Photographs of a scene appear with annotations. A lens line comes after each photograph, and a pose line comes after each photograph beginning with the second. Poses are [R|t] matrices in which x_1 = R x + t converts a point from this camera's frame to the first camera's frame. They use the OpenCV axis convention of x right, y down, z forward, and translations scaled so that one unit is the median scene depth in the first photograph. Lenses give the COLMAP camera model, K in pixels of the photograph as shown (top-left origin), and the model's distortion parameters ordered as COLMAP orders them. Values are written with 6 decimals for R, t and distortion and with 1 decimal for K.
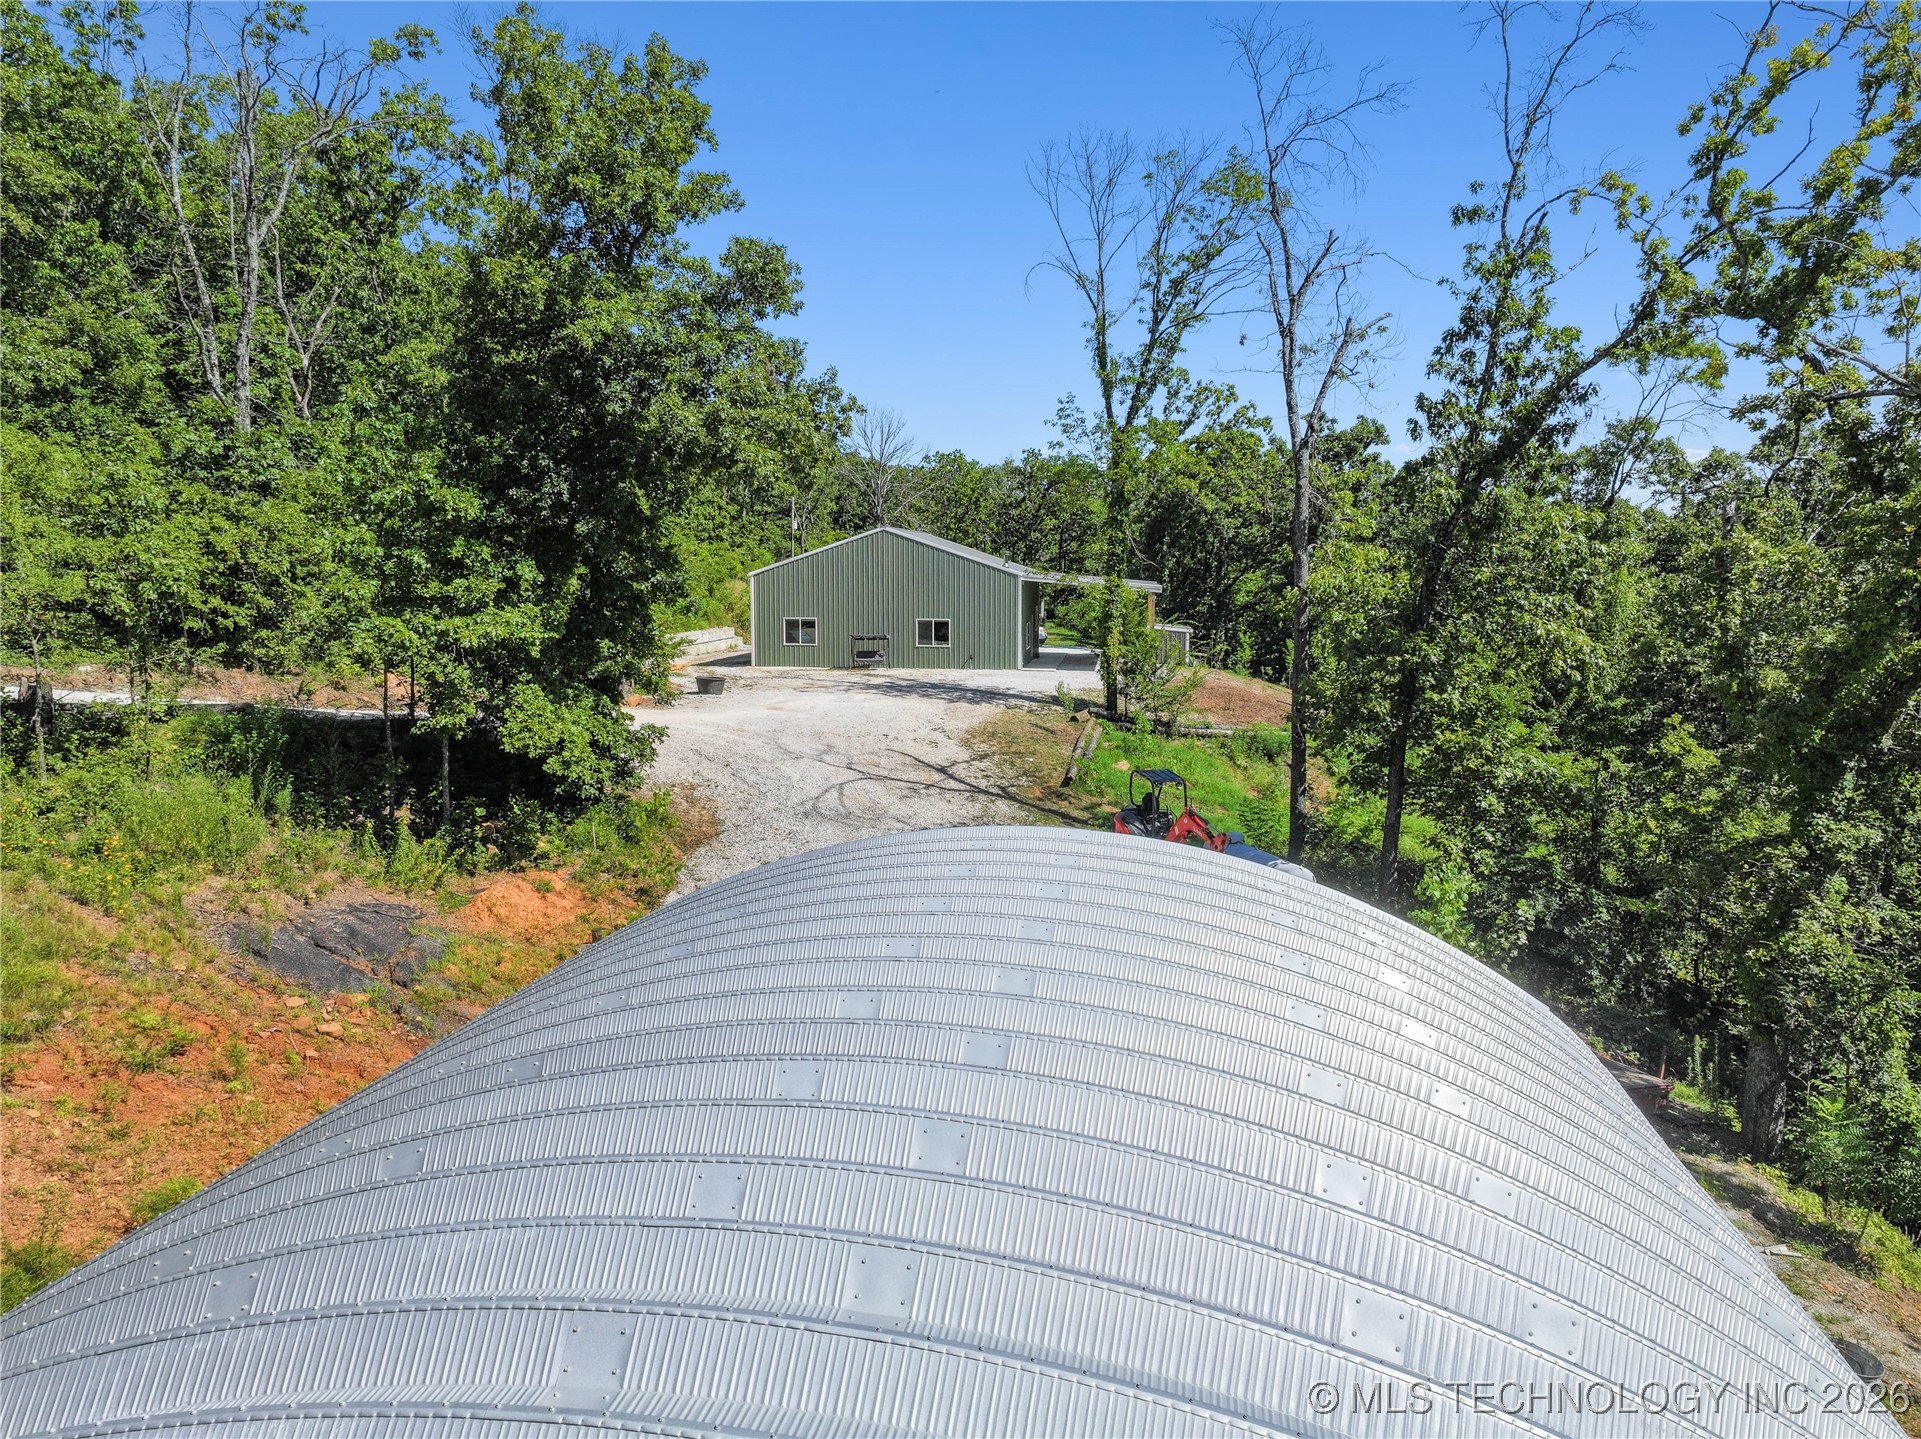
lens RADIAL K [[1350.0, 0, 961.9], [0, 1350.0, 722.4], [0, 0, 1]] dist [0.003338, 0.012136]
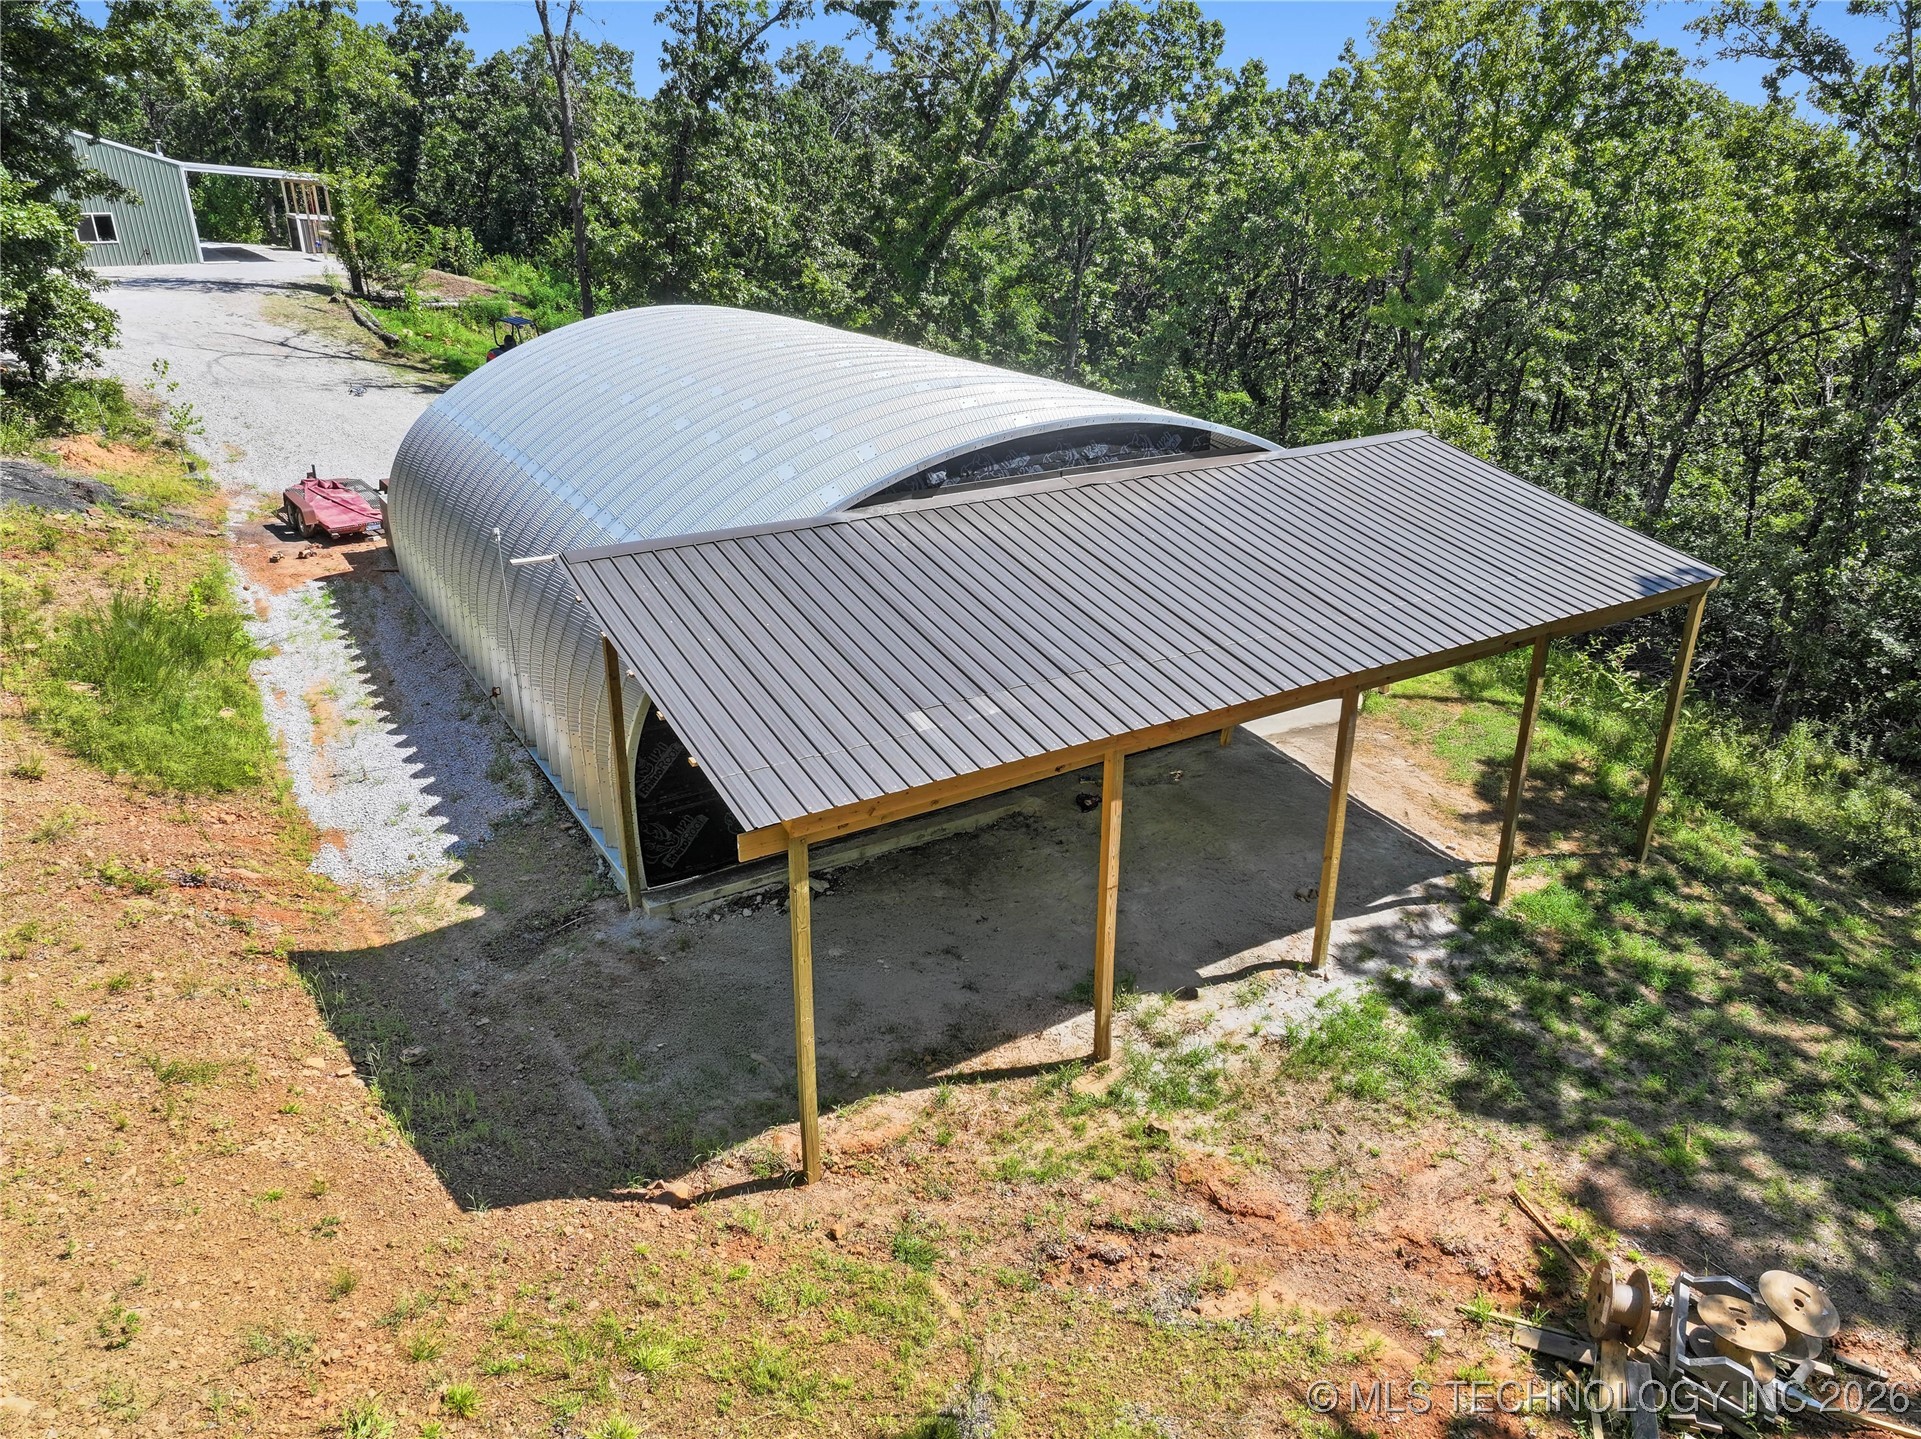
lens RADIAL K [[1350.0, 0, 968.0], [0, 1350.0, 715.5], [0, 0, 1]] dist [0.003338, 0.012136]
pose [[0.750323, -0.259740, 0.607906, -0.374922], [0.079062, 0.948236, 0.307568, 0.026513], [-0.656326, -0.182713, 0.732019, -0.341260]]
